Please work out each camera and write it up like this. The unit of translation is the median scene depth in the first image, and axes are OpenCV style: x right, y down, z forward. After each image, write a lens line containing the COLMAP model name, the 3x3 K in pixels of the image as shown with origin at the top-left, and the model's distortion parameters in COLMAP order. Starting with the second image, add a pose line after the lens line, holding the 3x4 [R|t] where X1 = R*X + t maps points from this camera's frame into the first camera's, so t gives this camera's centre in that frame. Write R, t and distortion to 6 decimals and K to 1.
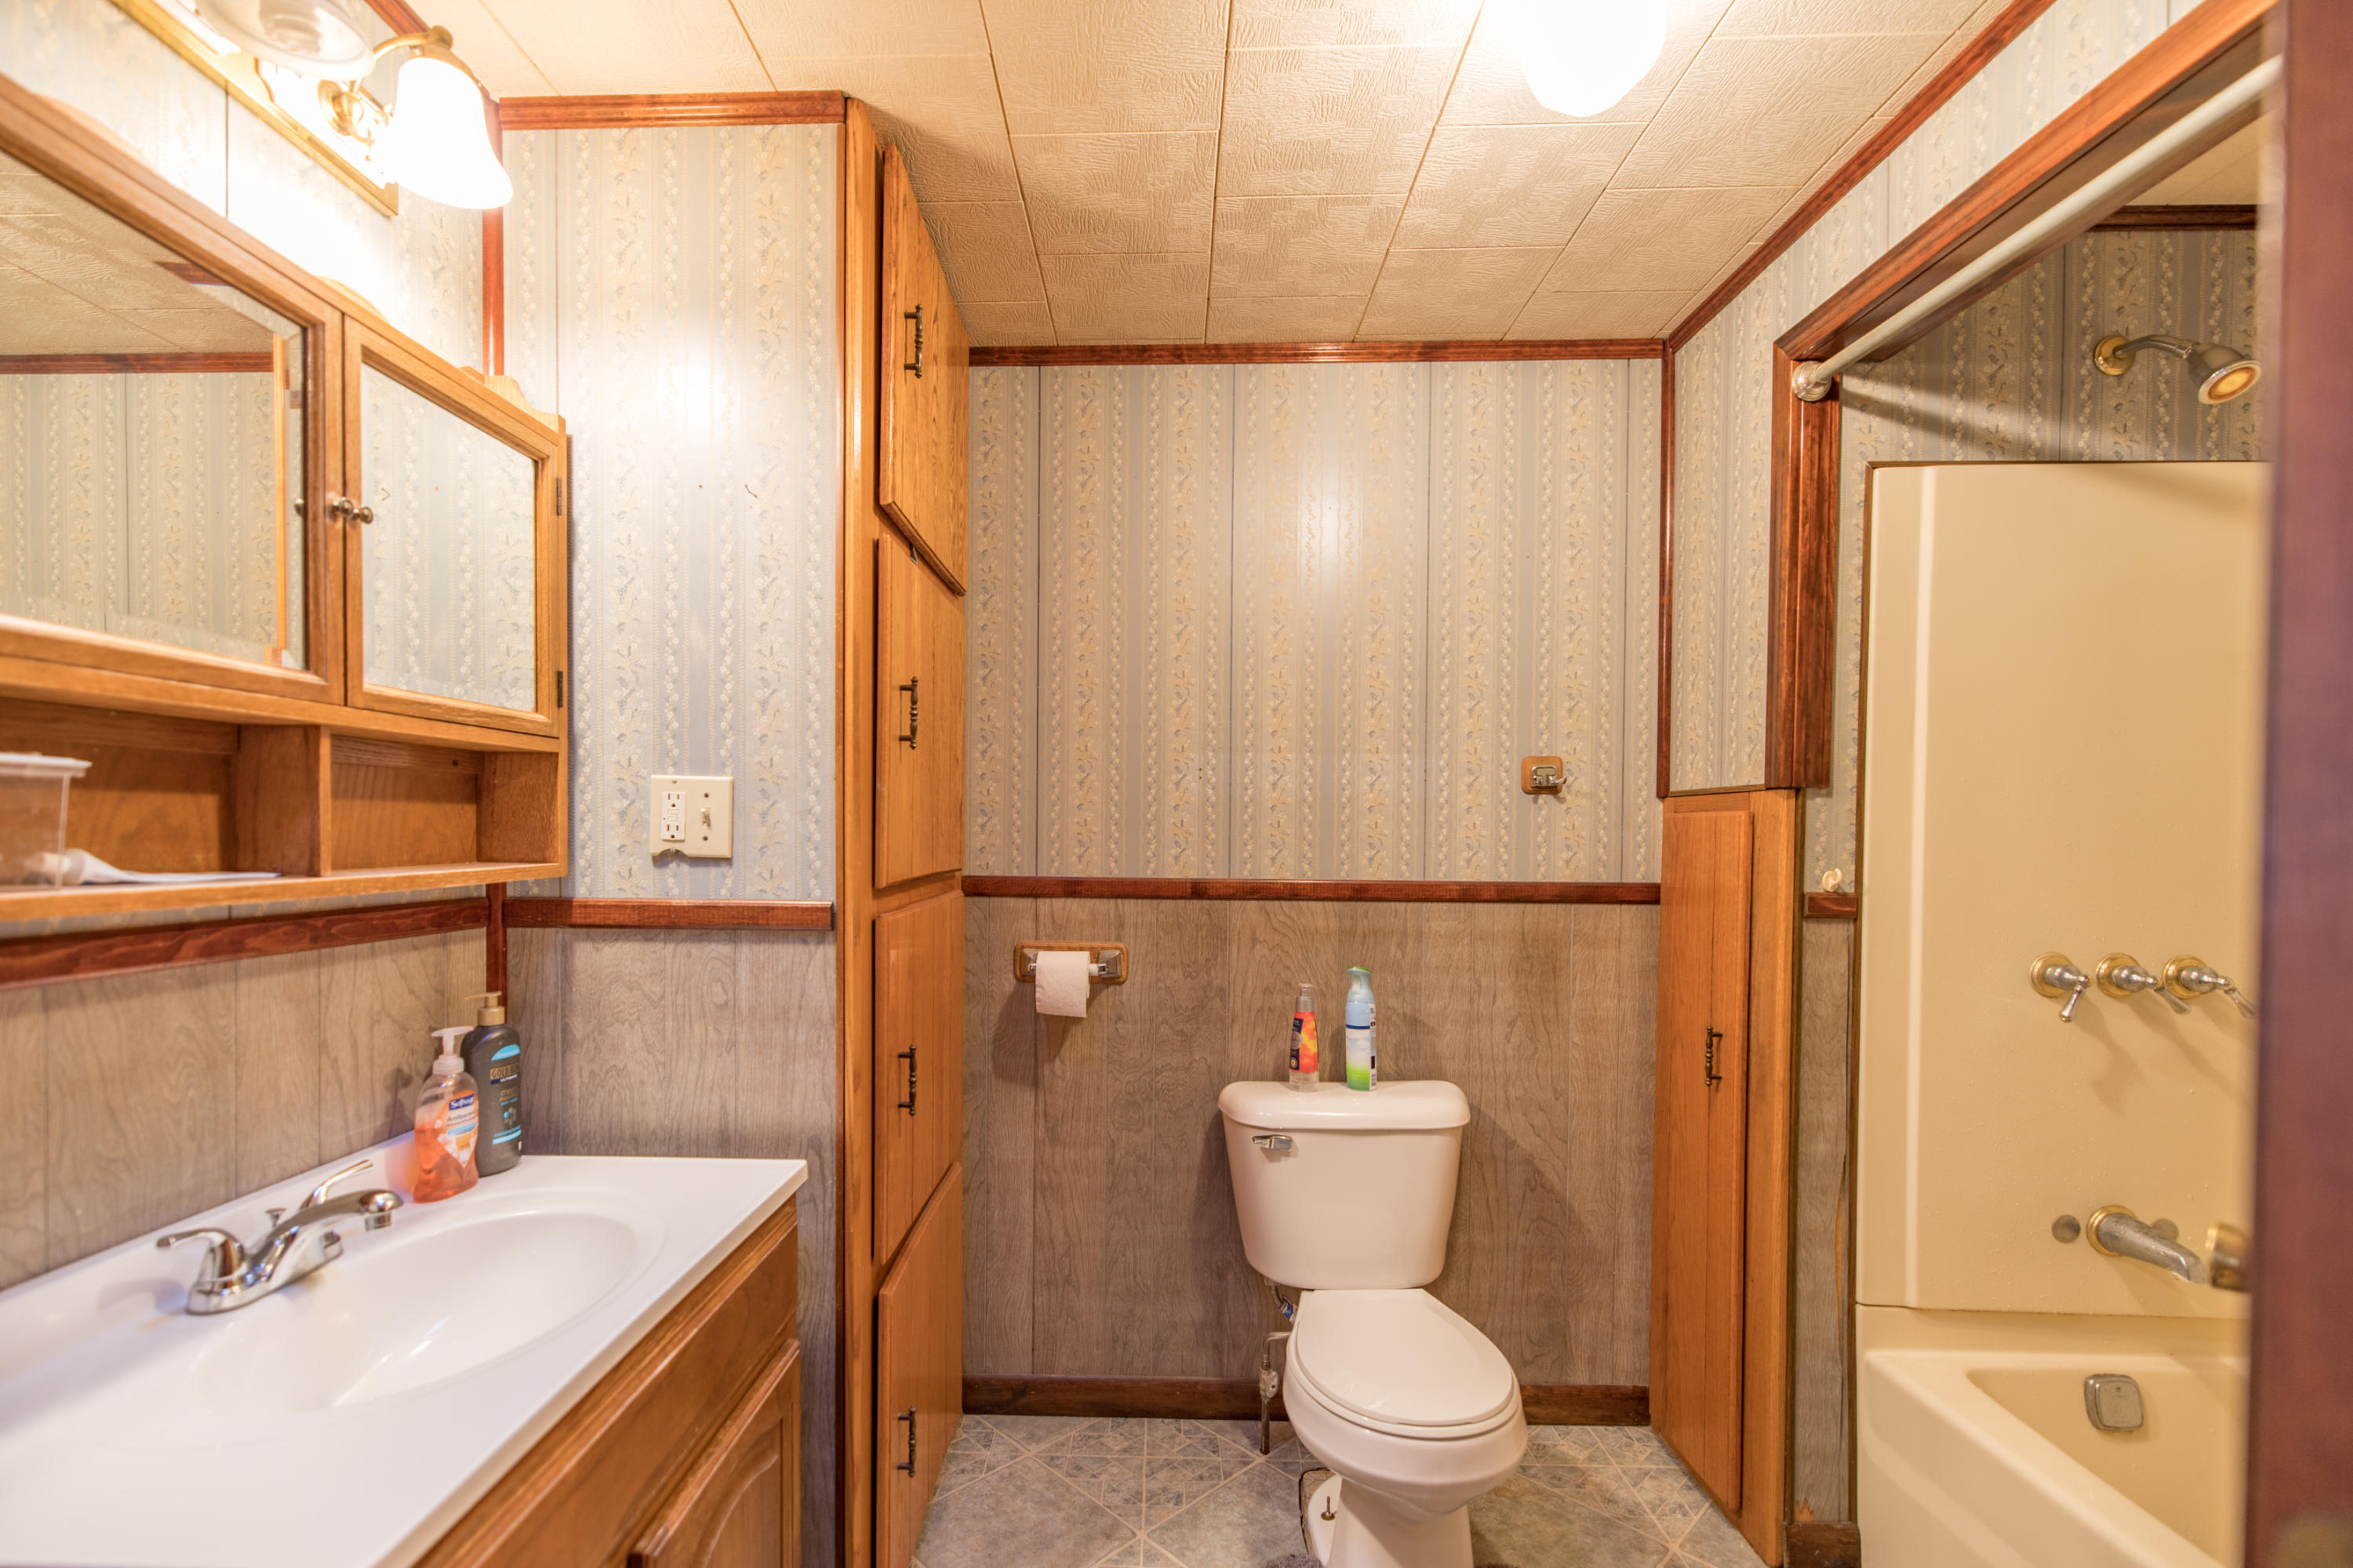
lens RADIAL K [[1018.4, 0, 1127.7], [0, 1018.4, 821.4], [0, 0, 1]] dist [-0.000341, 0.000016]
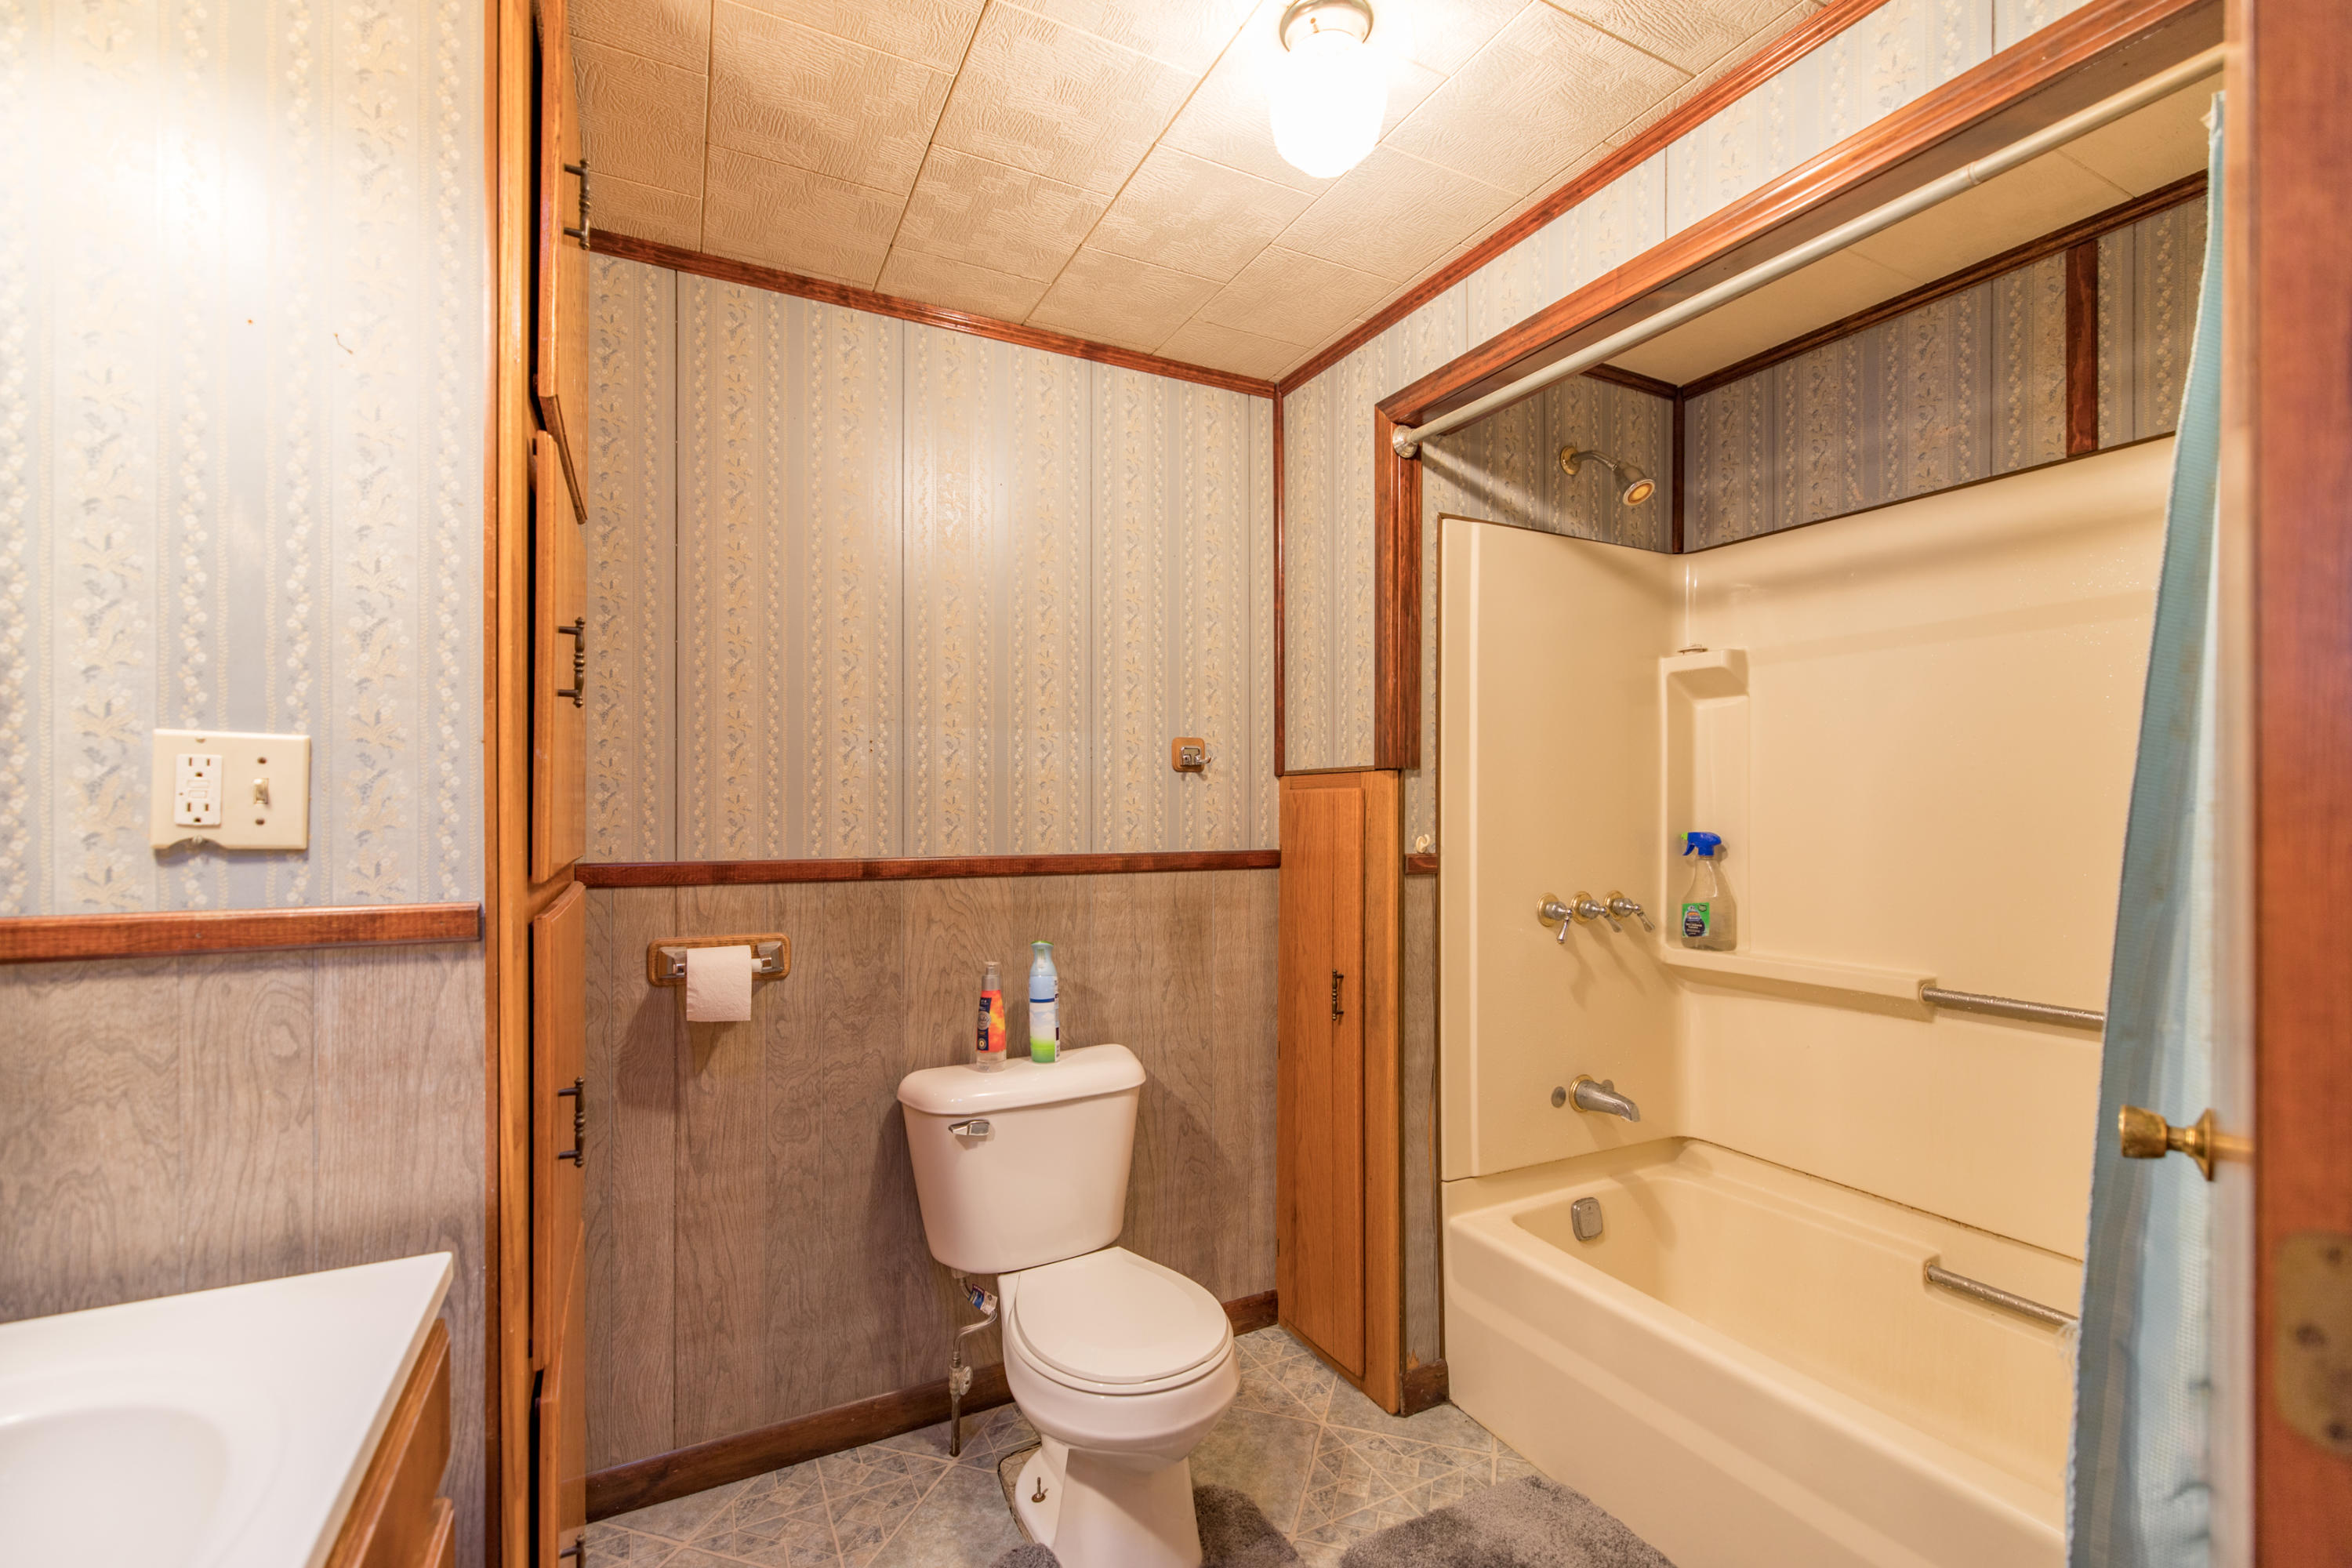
lens RADIAL K [[999.4, 0, 1176.0], [0, 999.4, 784.0], [0, 0, 1]] dist [-0.000287, -0.000514]
pose [[0.874350, 0.004952, 0.485270, -0.145432], [0.001569, 0.999914, -0.013030, 0.000348], [-0.485293, 0.012154, 0.874267, 0.068434]]
